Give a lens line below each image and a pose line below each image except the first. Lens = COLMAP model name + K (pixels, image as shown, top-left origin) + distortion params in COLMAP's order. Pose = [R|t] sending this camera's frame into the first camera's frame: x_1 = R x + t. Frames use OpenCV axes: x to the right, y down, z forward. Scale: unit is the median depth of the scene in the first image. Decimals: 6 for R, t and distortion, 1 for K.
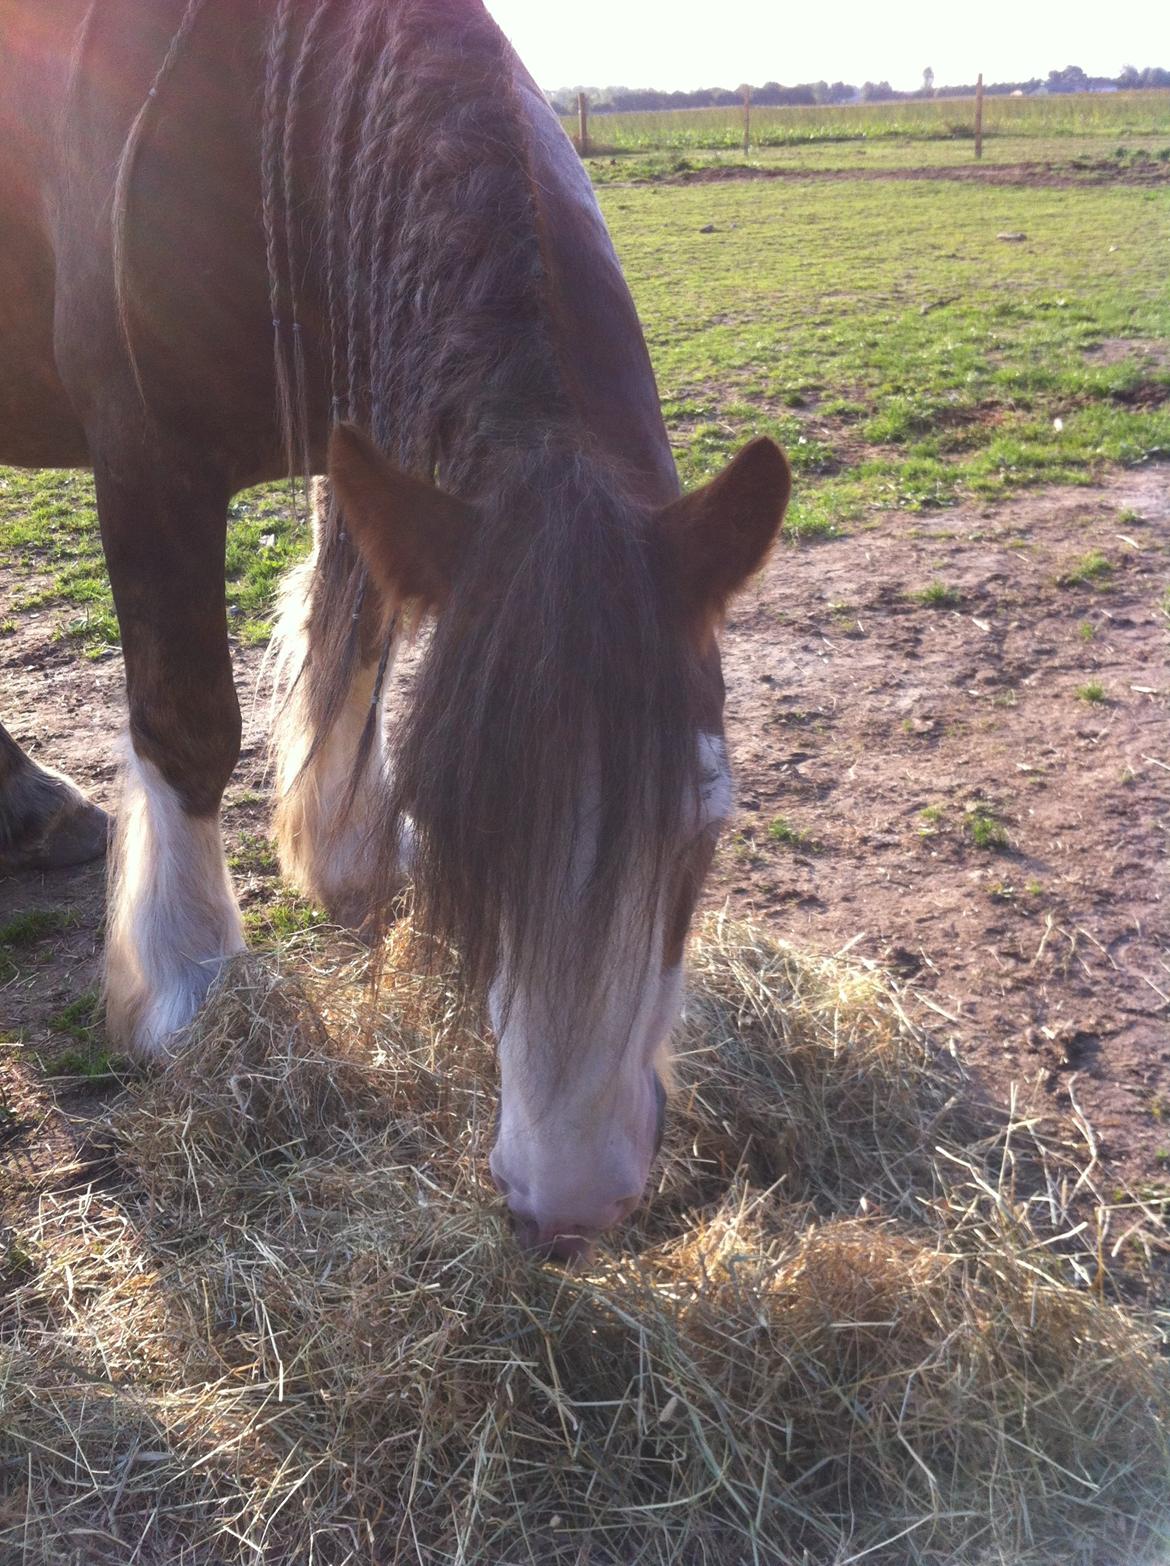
lens RADIAL K [[1315.6, 0, 592.1], [0, 1315.6, 778.8], [0, 0, 1]] dist [-0.003879, -0.130839]
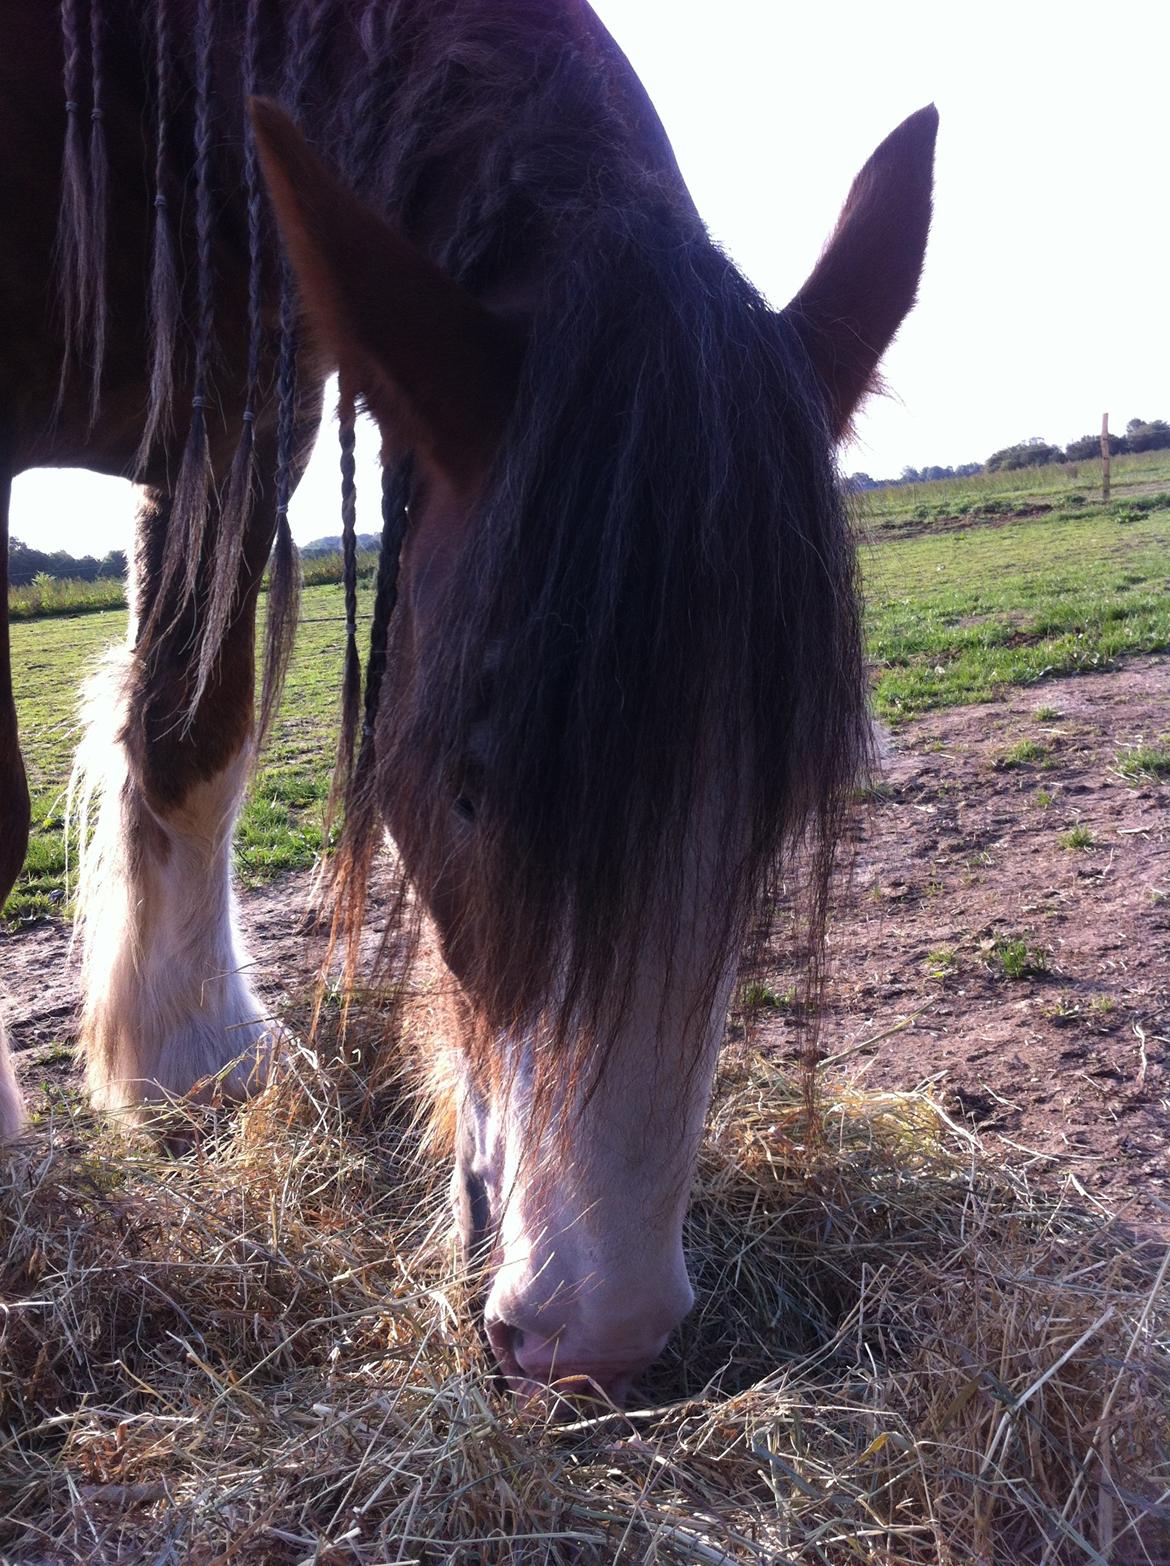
lens RADIAL K [[1315.6, 0, 592.1], [0, 1315.6, 778.8], [0, 0, 1]] dist [-0.003879, -0.130839]
pose [[0.990382, -0.081214, 0.112013, -0.029017], [0.111845, 0.946523, -0.302629, 0.132904], [-0.081445, 0.312247, 0.946503, 0.219364]]
